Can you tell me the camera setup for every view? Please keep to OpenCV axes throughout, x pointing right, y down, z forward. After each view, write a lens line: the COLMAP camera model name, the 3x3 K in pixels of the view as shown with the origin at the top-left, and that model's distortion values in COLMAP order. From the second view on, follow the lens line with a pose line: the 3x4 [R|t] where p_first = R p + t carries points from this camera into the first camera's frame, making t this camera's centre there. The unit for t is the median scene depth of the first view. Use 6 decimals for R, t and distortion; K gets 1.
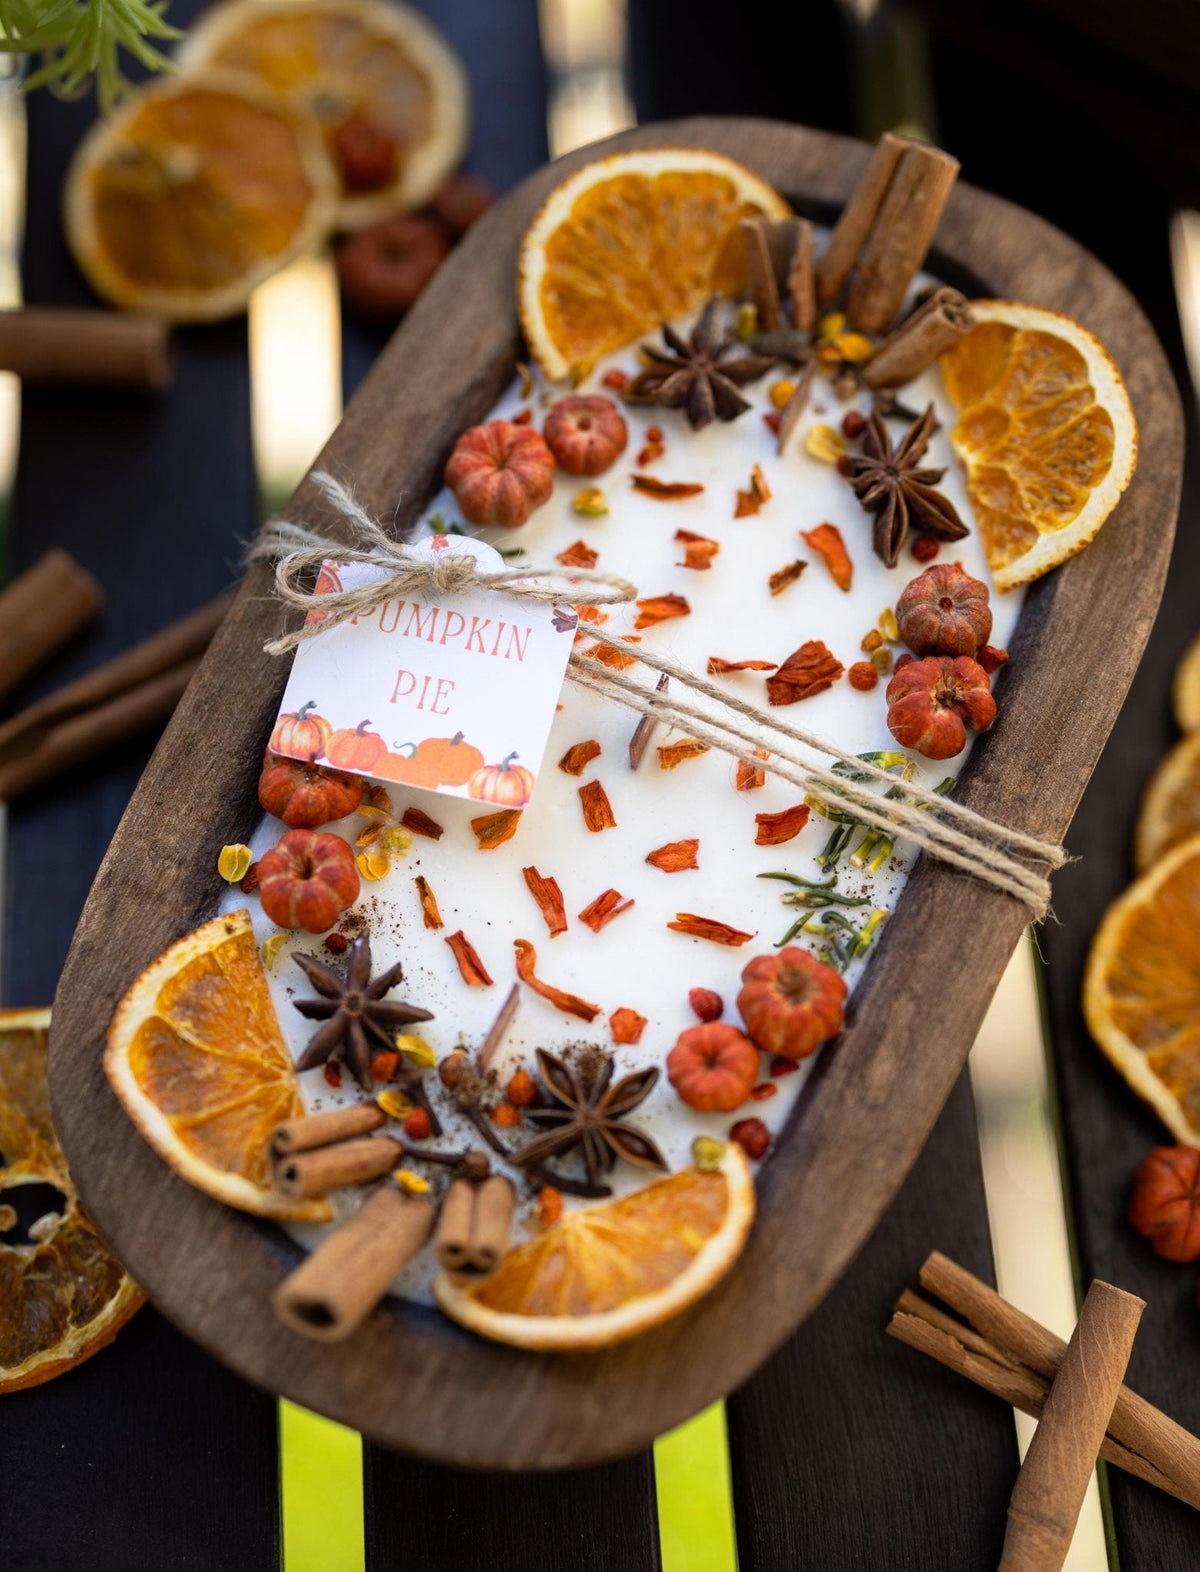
lens RADIAL K [[2819.3, 0, 600.0], [0, 2819.3, 786.0], [0, 0, 1]] dist [0.025004, -0.114123]
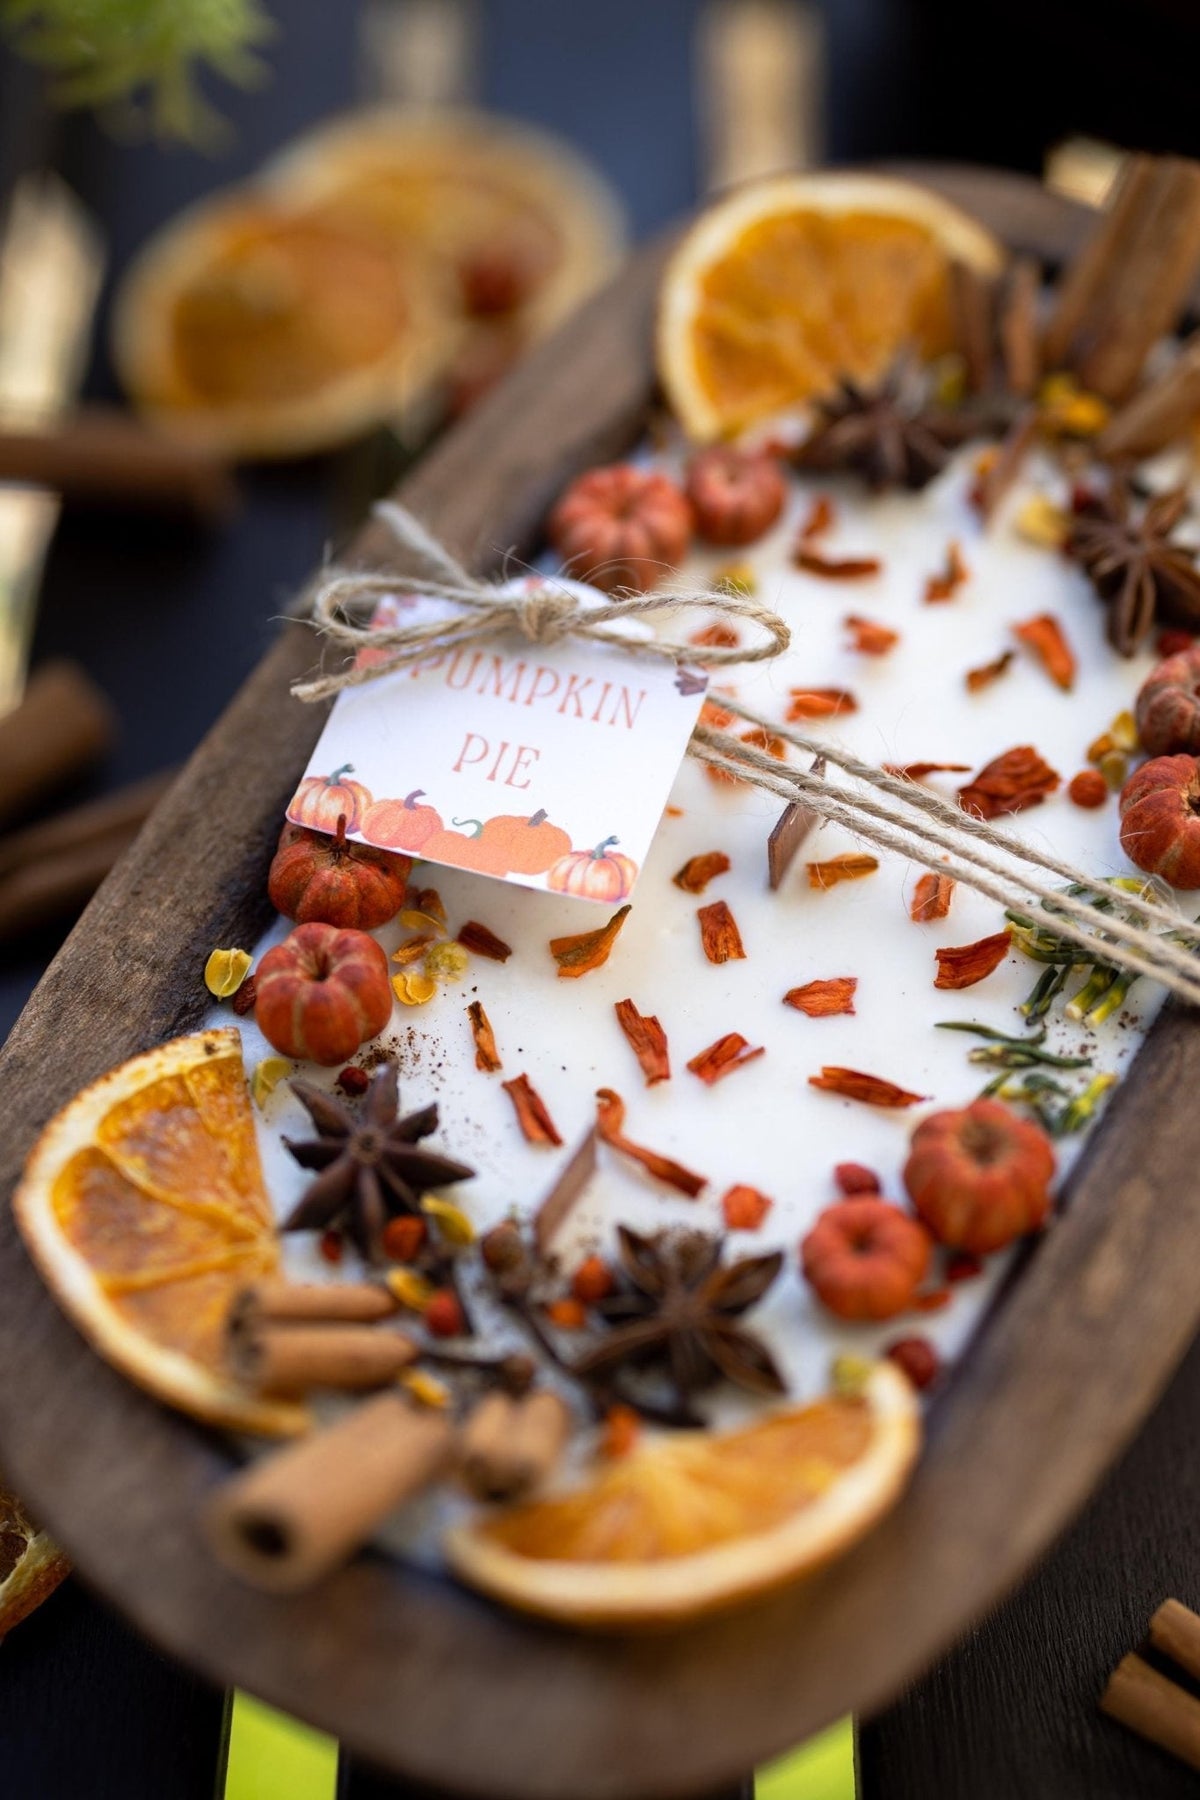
lens RADIAL K [[2930.4, 0, 600.0], [0, 2930.4, 900.0], [0, 0, 1]] dist [0.057969, 0.018576]
pose [[0.996699, 0.049906, -0.064036, 0.016261], [-0.063561, 0.970387, -0.233043, 0.181621], [0.050510, 0.236344, 0.970356, 0.252112]]
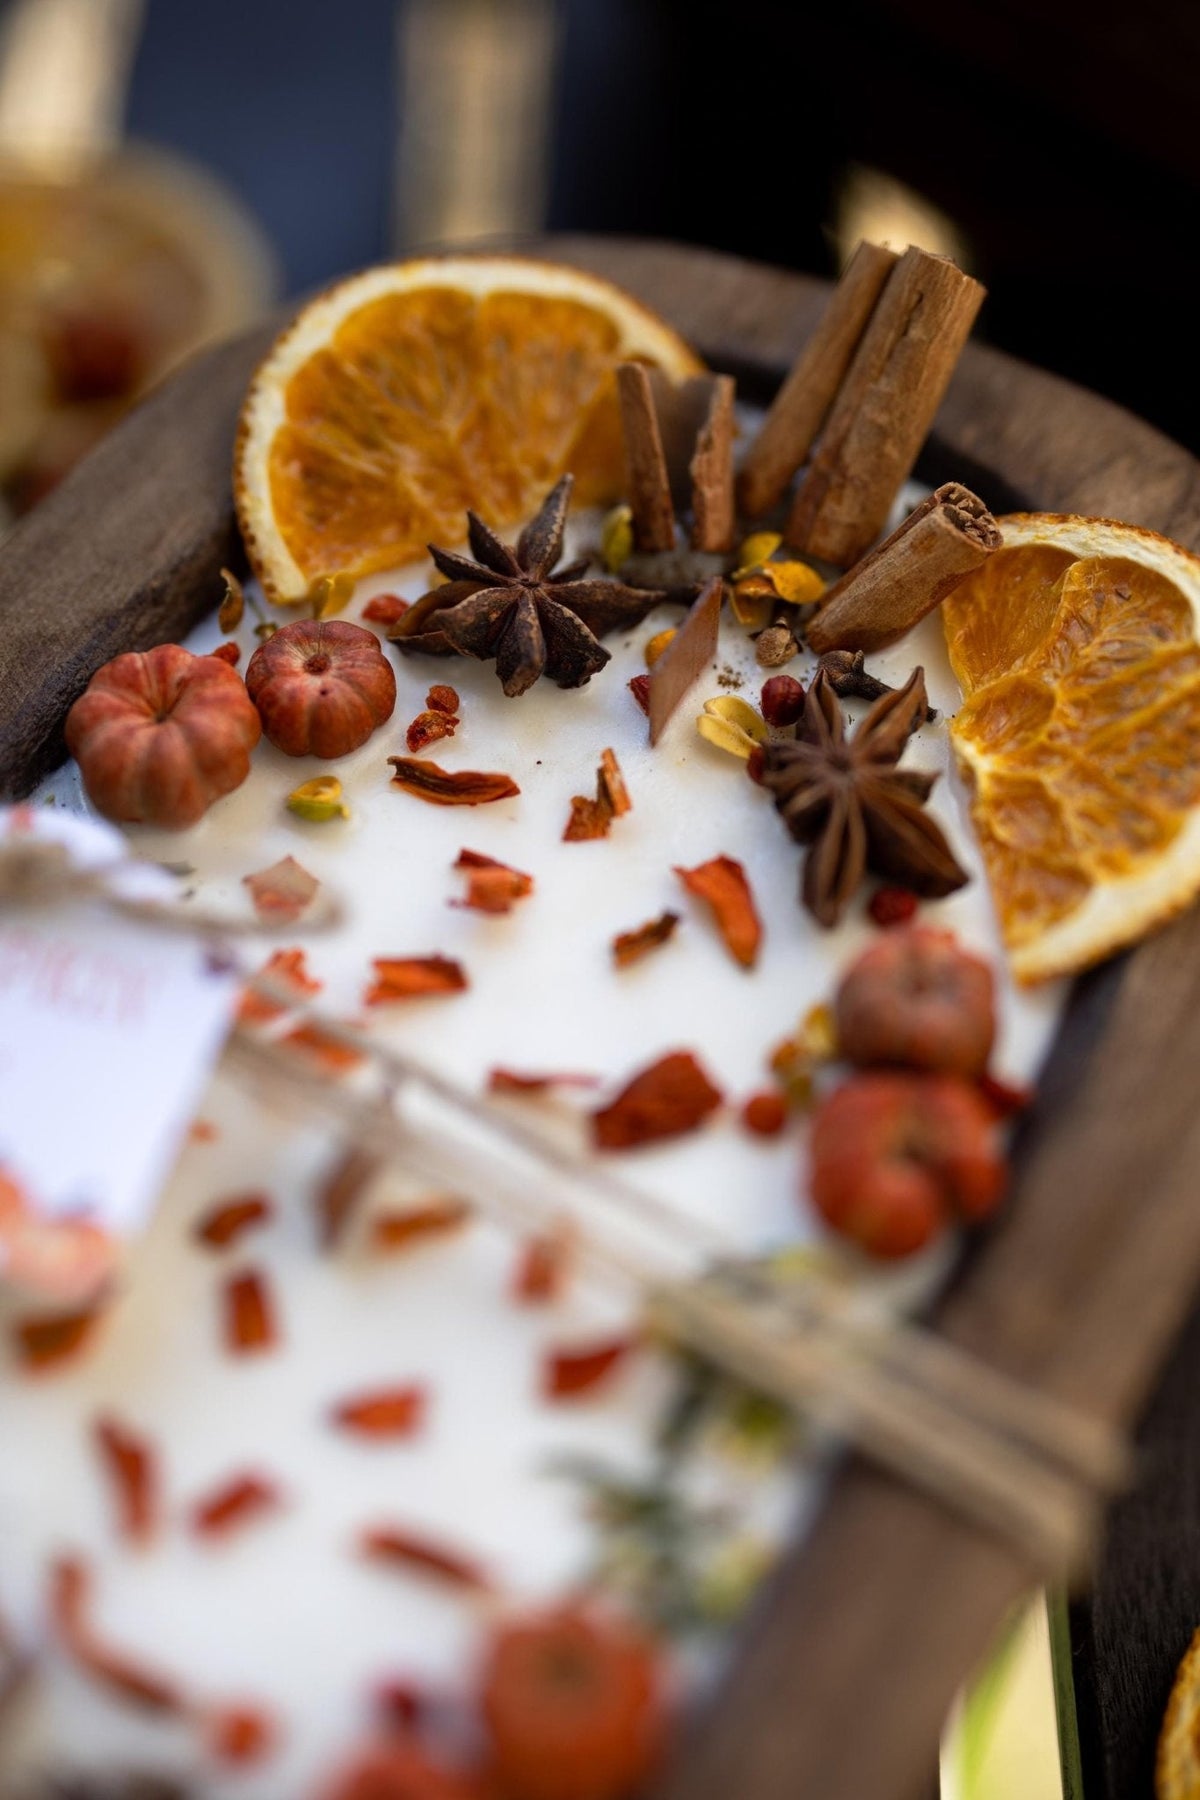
lens RADIAL K [[2930.4, 0, 600.0], [0, 2930.4, 900.0], [0, 0, 1]] dist [0.057969, 0.018576]
pose [[0.996978, 0.067481, -0.038485, 0.082094], [-0.074333, 0.972615, -0.220213, 0.049292], [0.022570, 0.222408, 0.974692, 0.442191]]
